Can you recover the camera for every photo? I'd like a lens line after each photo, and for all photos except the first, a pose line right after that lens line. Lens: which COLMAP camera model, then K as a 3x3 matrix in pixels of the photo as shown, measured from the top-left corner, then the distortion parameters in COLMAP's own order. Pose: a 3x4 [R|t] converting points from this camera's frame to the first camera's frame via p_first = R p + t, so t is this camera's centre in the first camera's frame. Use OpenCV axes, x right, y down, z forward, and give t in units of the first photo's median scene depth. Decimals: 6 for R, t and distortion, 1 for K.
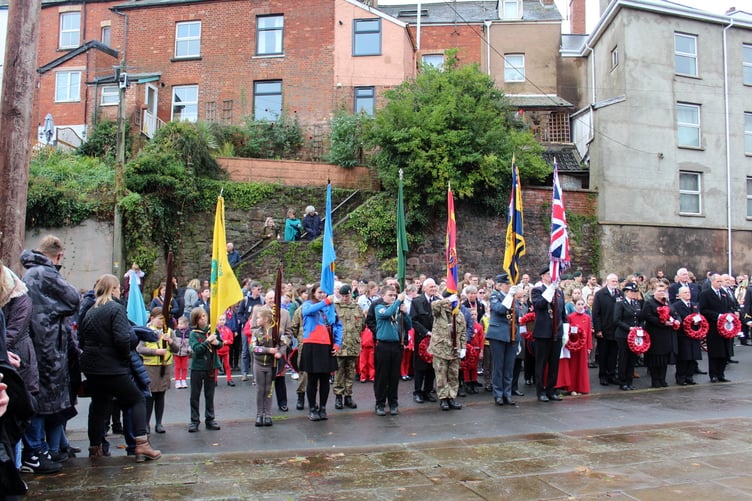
lens RADIAL K [[675.1, 0, 371.4], [0, 675.1, 245.3], [0, 0, 1]] dist [-0.113733, 0.004736]
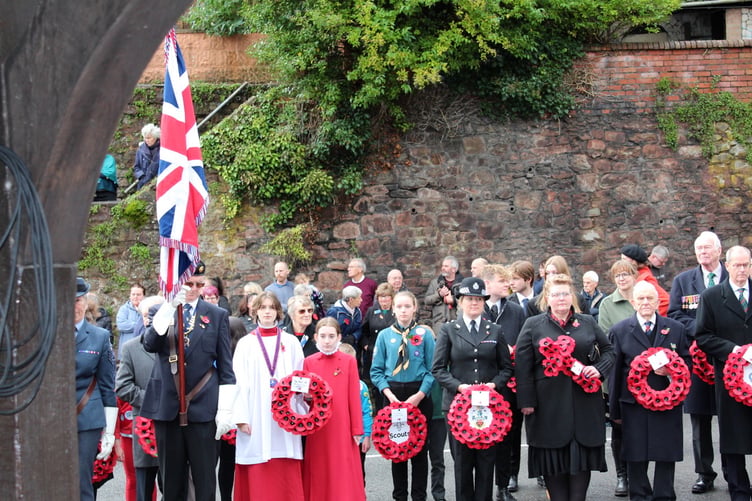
lens RADIAL K [[1408.6, 0, 368.4], [0, 1408.6, 251.6], [0, 0, 1]] dist [0.037636, 0.000000]
pose [[0.975616, -0.047793, -0.214217, 0.287344], [0.057808, 0.997496, 0.040731, -0.000823], [0.211734, -0.052121, 0.975936, 0.062959]]
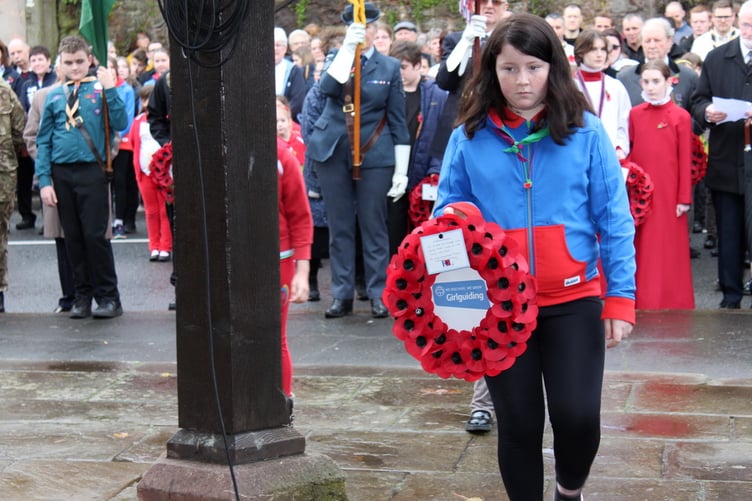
lens RADIAL K [[1768.7, 0, 378.0], [0, 1768.7, 249.0], [0, 0, 1]] dist [0.086683, 0.000000]
pose [[0.893469, 0.033893, -0.447844, 0.331446], [0.045414, 0.985220, 0.165165, 0.006199], [0.446823, -0.167908, 0.878724, 0.015374]]
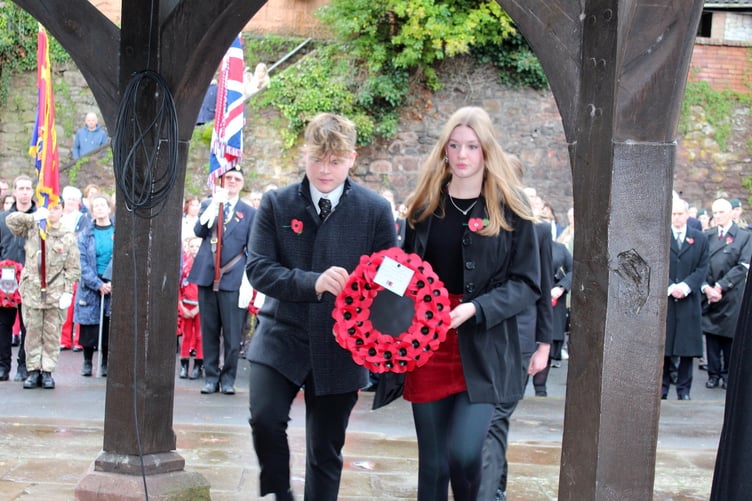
lens RADIAL K [[1248.7, 0, 373.1], [0, 1248.7, 257.2], [0, 0, 1]] dist [0.006550, 0.000000]
pose [[0.969242, 0.052639, -0.240413, 0.316403], [-0.031523, 0.995366, 0.090848, 0.003746], [0.244081, -0.080475, 0.966410, -0.018122]]
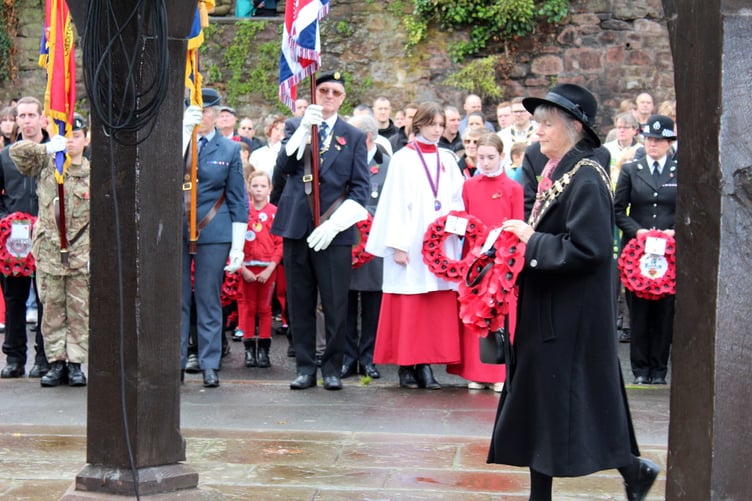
lens RADIAL K [[1768.7, 0, 374.6], [0, 1768.7, 254.9], [0, 0, 1]] dist [0.086683, 0.000000]
pose [[0.938924, 0.035013, -0.342339, 0.332968], [0.008160, 0.992266, 0.123865, 0.004158], [0.344028, -0.119093, 0.931376, -0.018273]]
